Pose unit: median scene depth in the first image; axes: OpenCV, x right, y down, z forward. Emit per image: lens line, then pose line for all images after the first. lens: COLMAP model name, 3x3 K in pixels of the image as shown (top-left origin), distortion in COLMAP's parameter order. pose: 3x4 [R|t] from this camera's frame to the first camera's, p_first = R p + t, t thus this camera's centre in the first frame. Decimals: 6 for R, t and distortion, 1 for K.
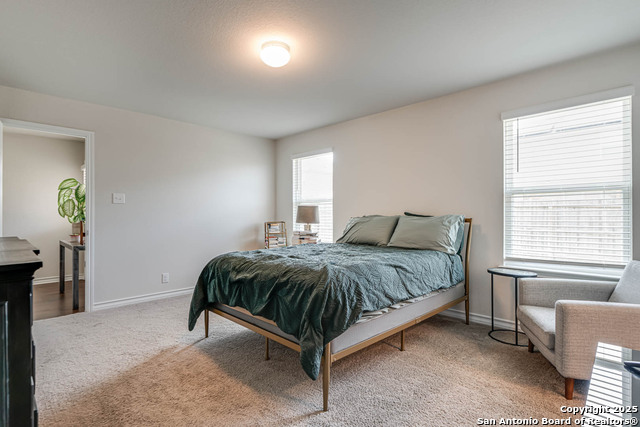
lens RADIAL K [[308.1, 0, 320.9], [0, 308.1, 220.3], [0, 0, 1]] dist [-0.064334, -0.000008]
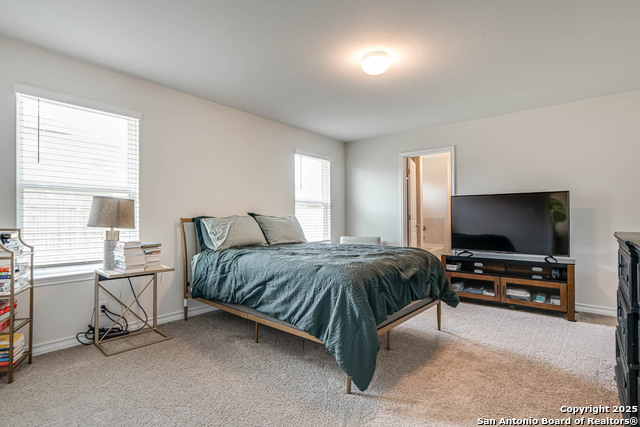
lens RADIAL K [[328.7, 0, 304.5], [0, 328.7, 213.7], [0, 0, 1]] dist [-0.000527, -0.000049]
pose [[-0.029064, 0.018320, 0.999410, -0.681747], [-0.000911, 0.999831, -0.018354, -0.005962], [-0.999577, -0.001444, -0.029043, 0.664660]]
